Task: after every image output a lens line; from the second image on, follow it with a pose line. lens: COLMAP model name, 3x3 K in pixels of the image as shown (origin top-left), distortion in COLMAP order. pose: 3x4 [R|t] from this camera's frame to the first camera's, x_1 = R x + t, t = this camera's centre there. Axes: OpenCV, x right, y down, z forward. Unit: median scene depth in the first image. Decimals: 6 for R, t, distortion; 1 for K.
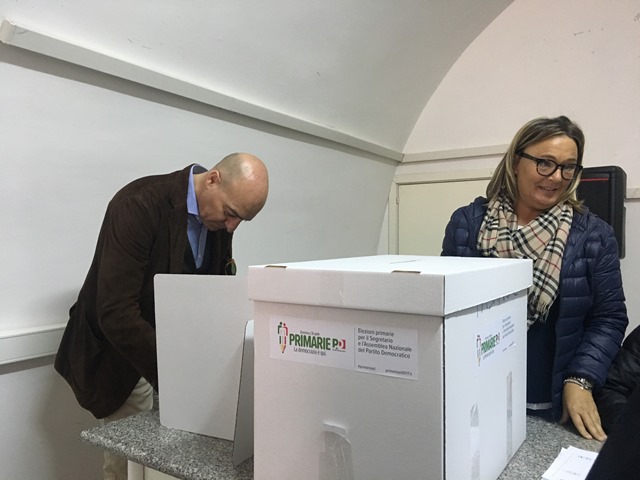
lens RADIAL K [[521.7, 0, 317.5], [0, 521.7, 242.6], [0, 0, 1]] dist [0.004727, -0.044717]
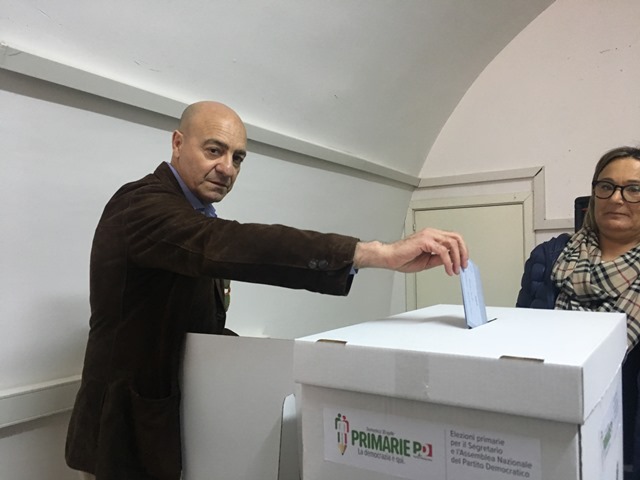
lens RADIAL K [[521.7, 0, 314.8], [0, 521.7, 239.7], [0, 0, 1]] dist [0.004727, -0.044717]
pose [[0.999894, -0.012762, -0.006973, -0.100856], [0.012427, 0.998861, -0.046060, -0.071631], [0.007552, 0.045968, 0.998914, 0.226316]]
